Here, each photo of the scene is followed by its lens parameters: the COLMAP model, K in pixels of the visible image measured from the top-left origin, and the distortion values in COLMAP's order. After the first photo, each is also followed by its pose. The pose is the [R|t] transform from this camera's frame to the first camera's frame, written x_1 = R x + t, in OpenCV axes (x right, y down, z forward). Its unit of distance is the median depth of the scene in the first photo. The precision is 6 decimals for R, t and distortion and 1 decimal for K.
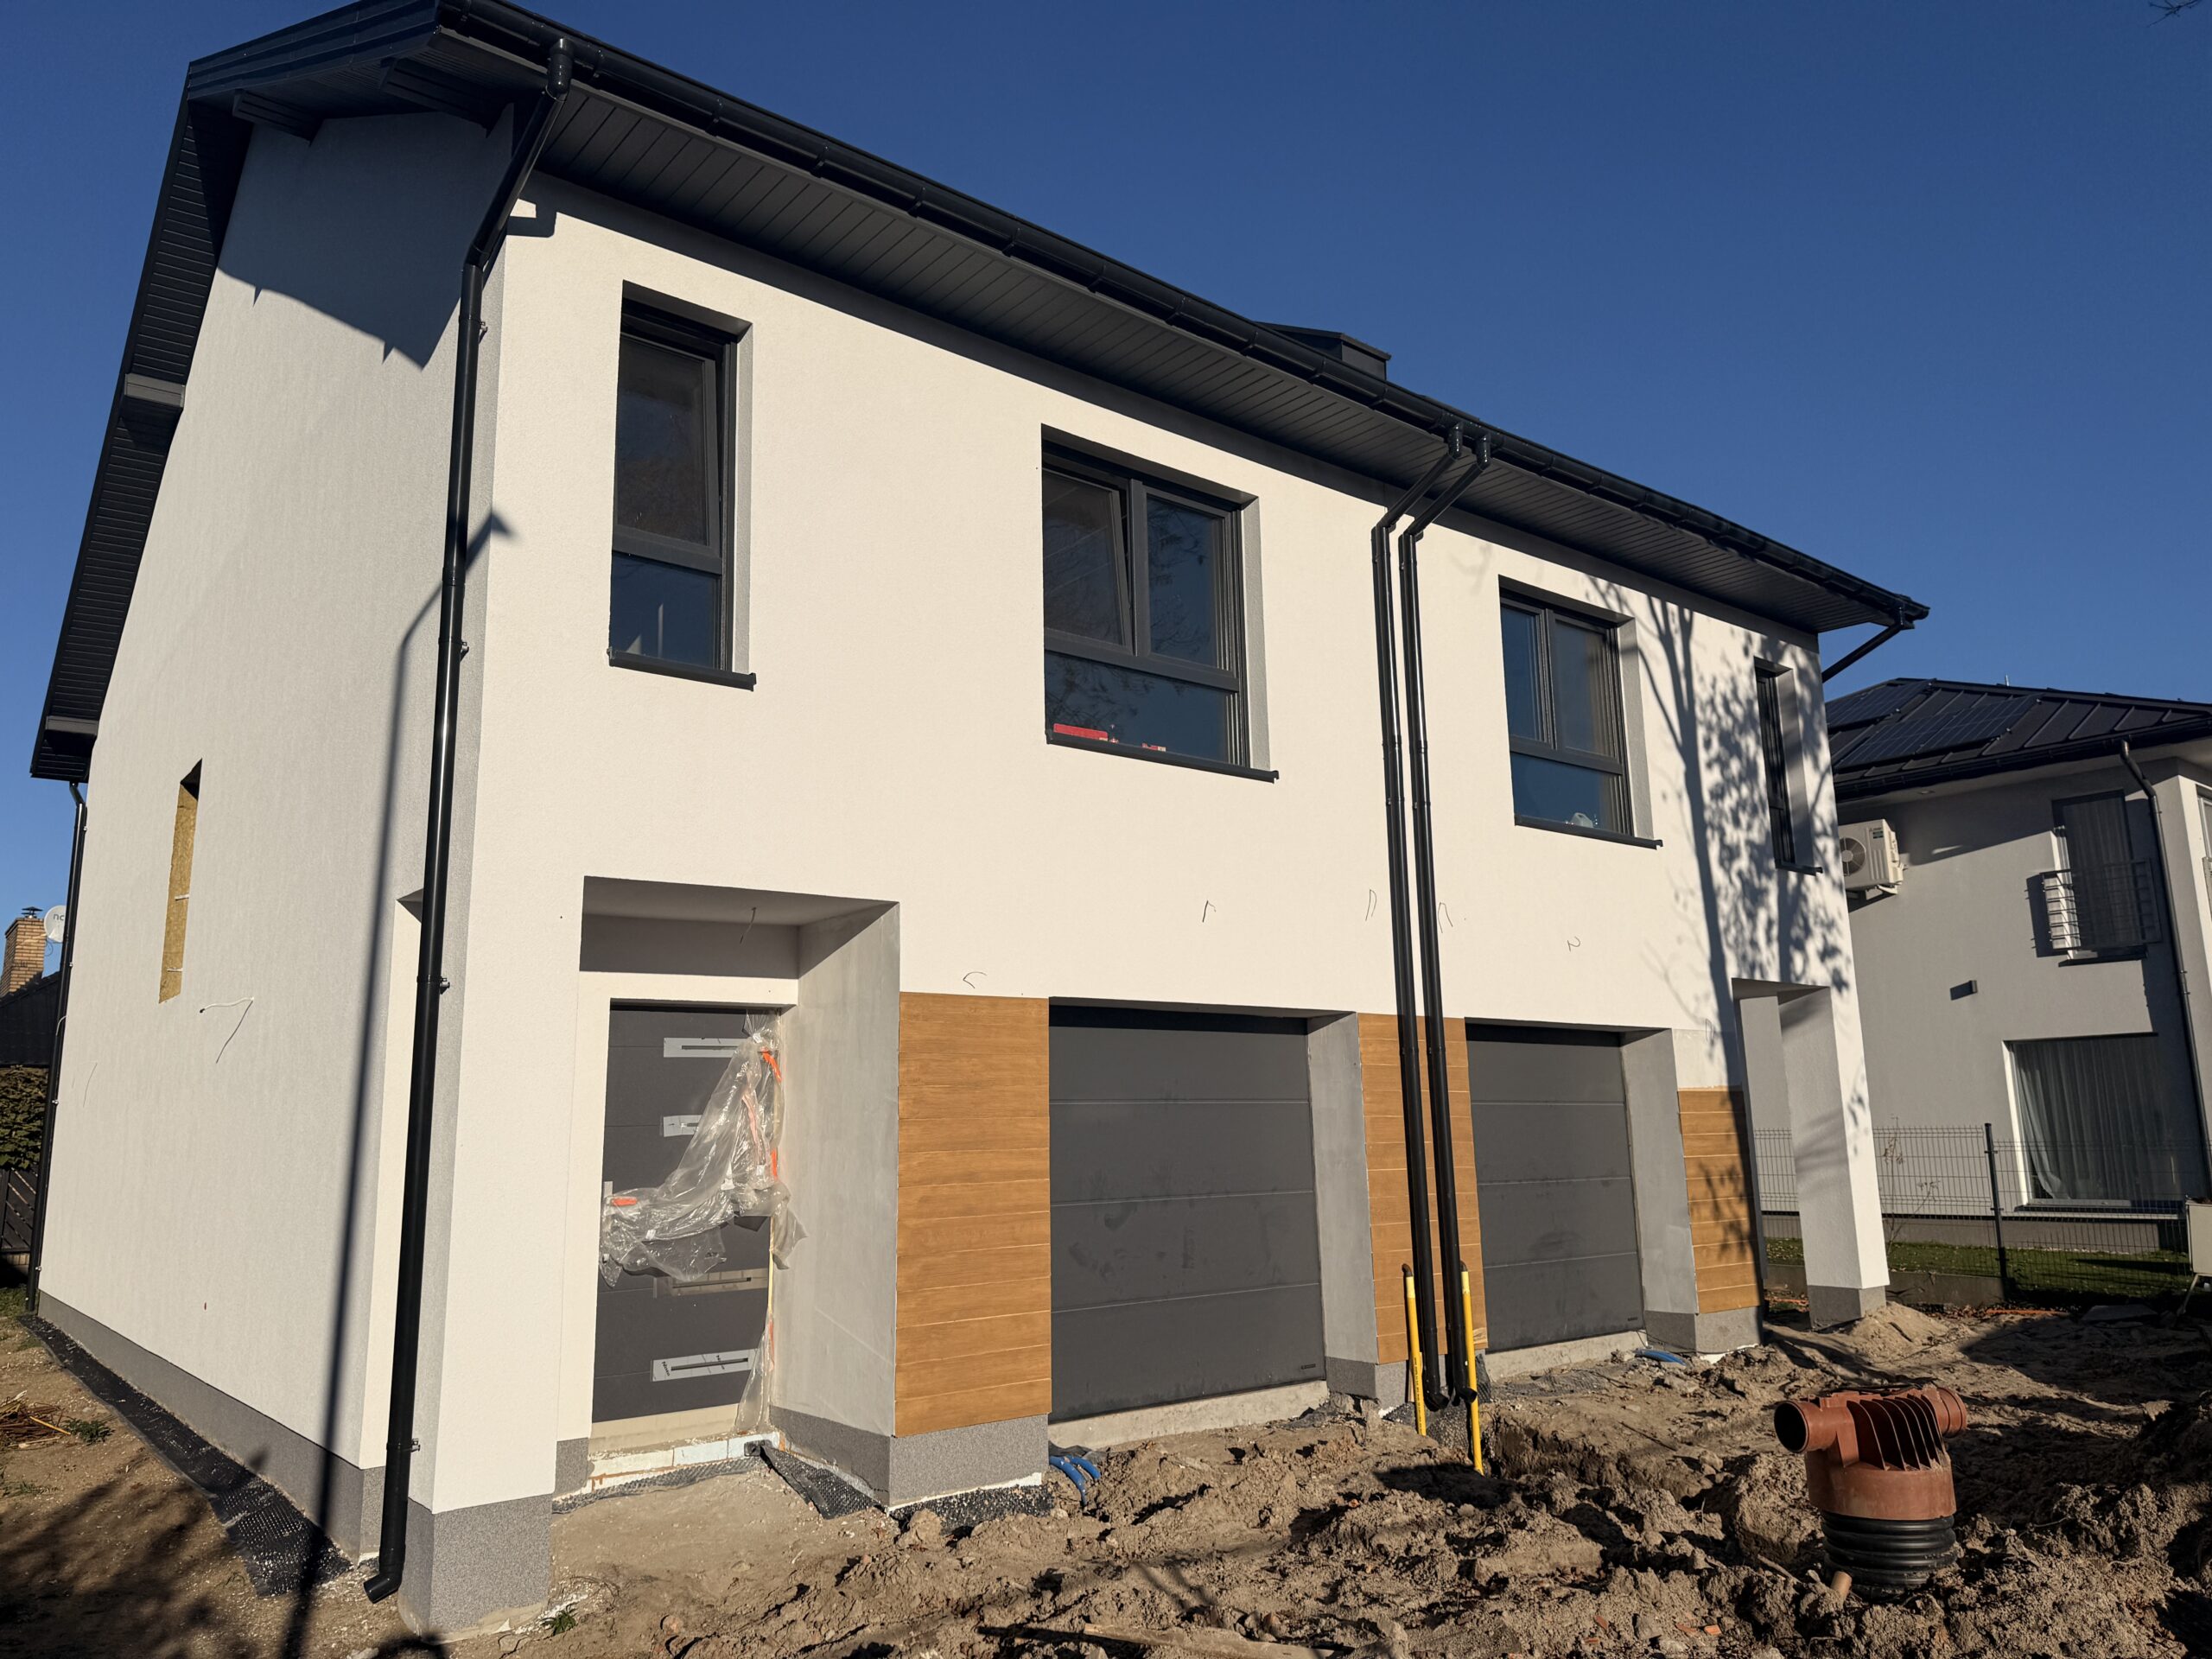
lens RADIAL K [[1569.4, 0, 1106.0], [0, 1569.4, 829.5], [0, 0, 1]] dist [0.021335, -0.023989]
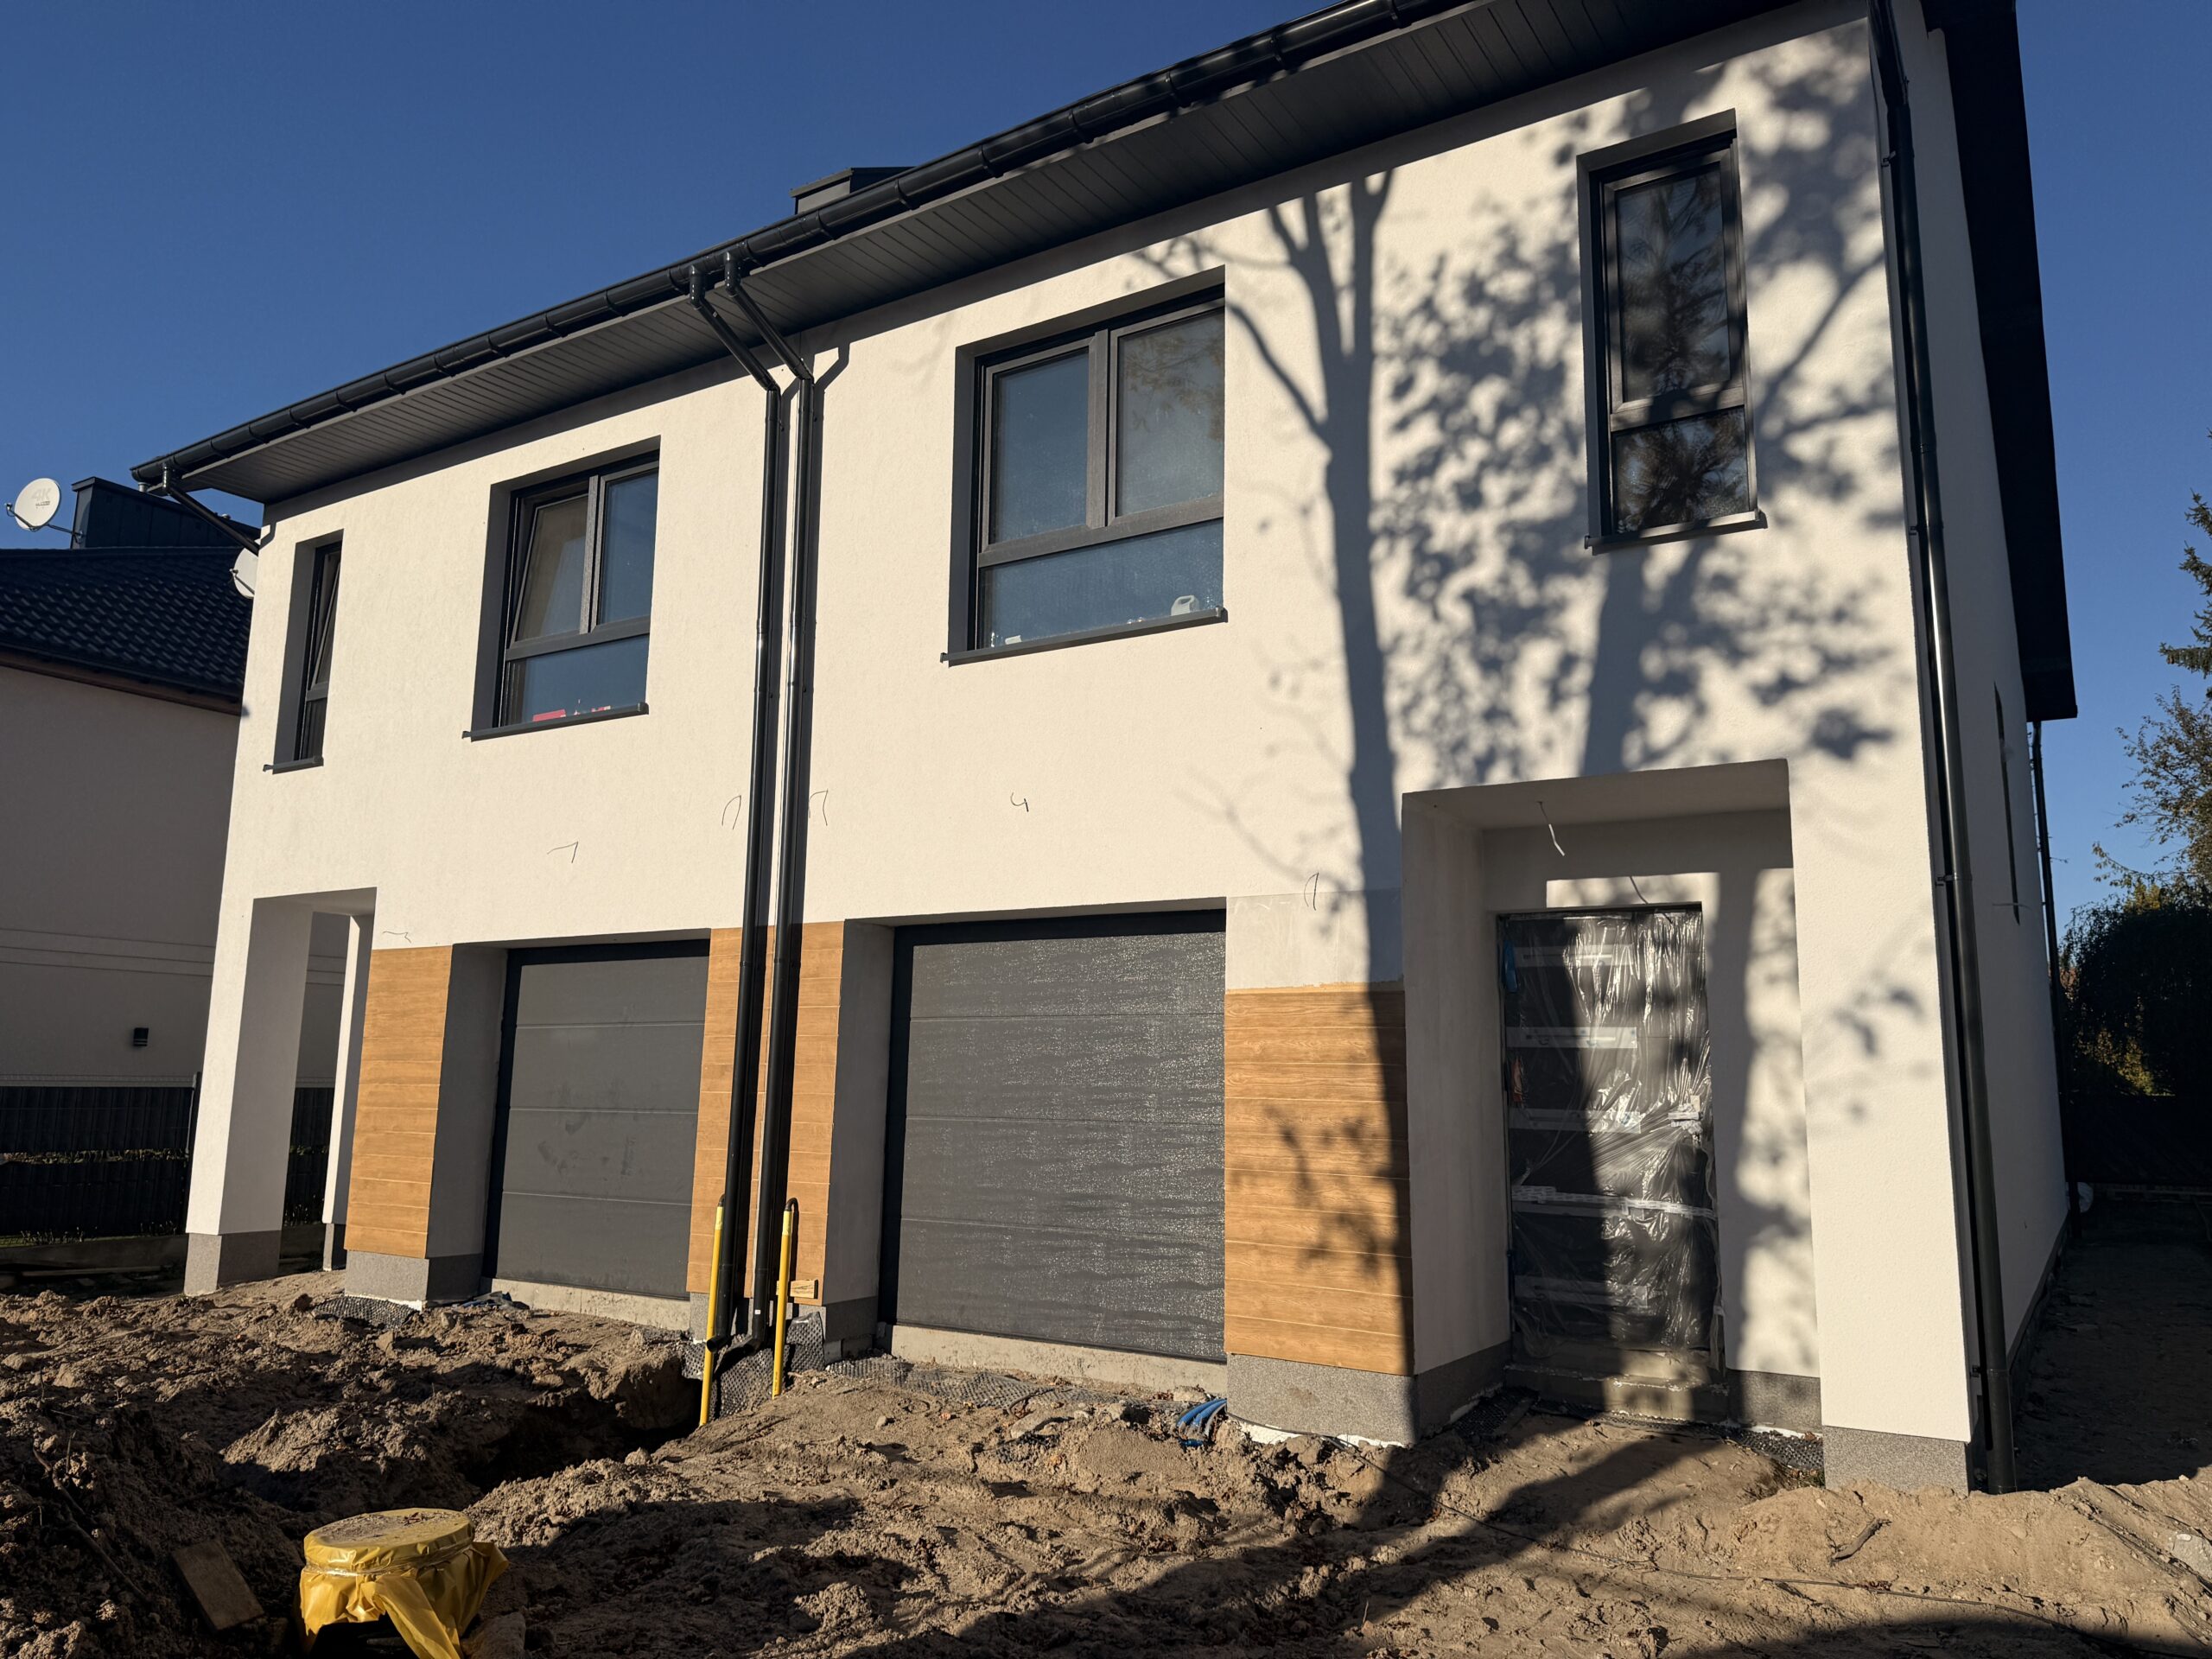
lens RADIAL K [[1569.4, 0, 1106.0], [0, 1569.4, 829.5], [0, 0, 1]] dist [0.021335, -0.023989]
pose [[0.322467, -0.127912, -0.937899, 0.886493], [0.167457, 0.982909, -0.076476, 0.132413], [0.931651, -0.132396, 0.338375, 0.703201]]
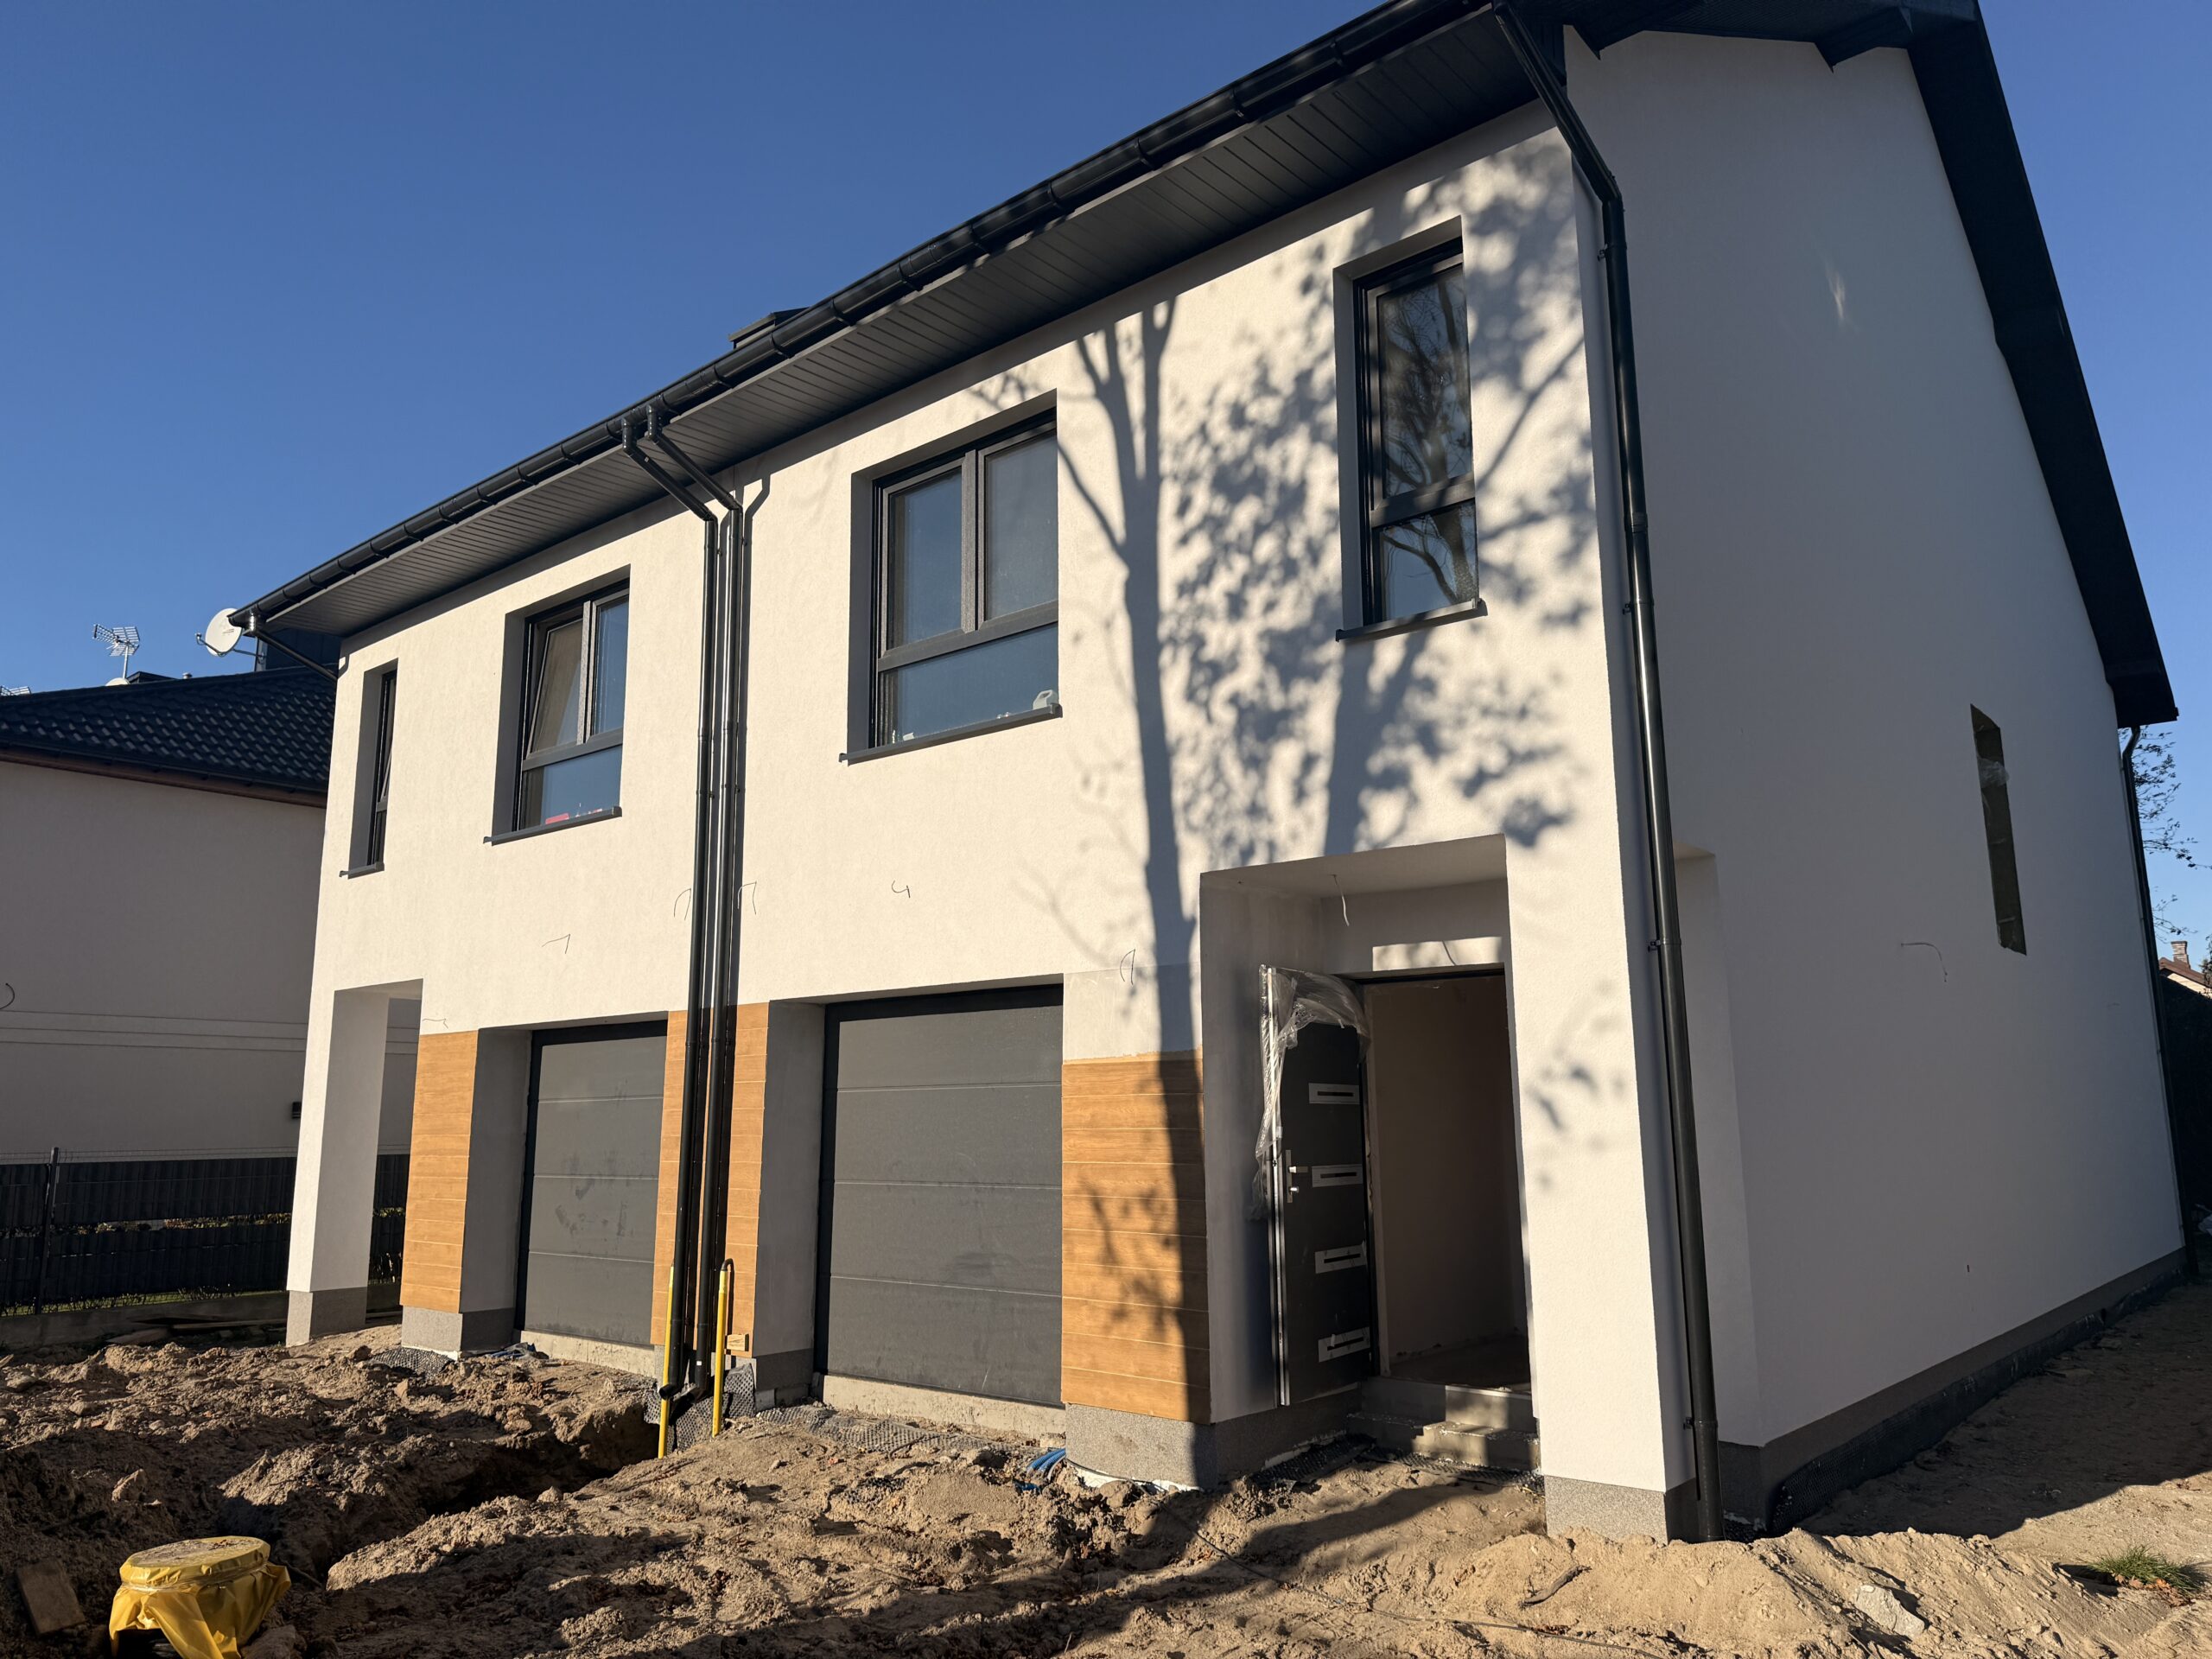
lens RADIAL K [[1603.8, 0, 1130.9], [0, 1603.8, 826.5], [0, 0, 1]] dist [0.011559, -0.005715]
pose [[0.185700, -0.153308, -0.970573, 0.997698], [0.198739, 0.973199, -0.115698, 0.140418], [0.962299, -0.171405, 0.211191, 0.847653]]
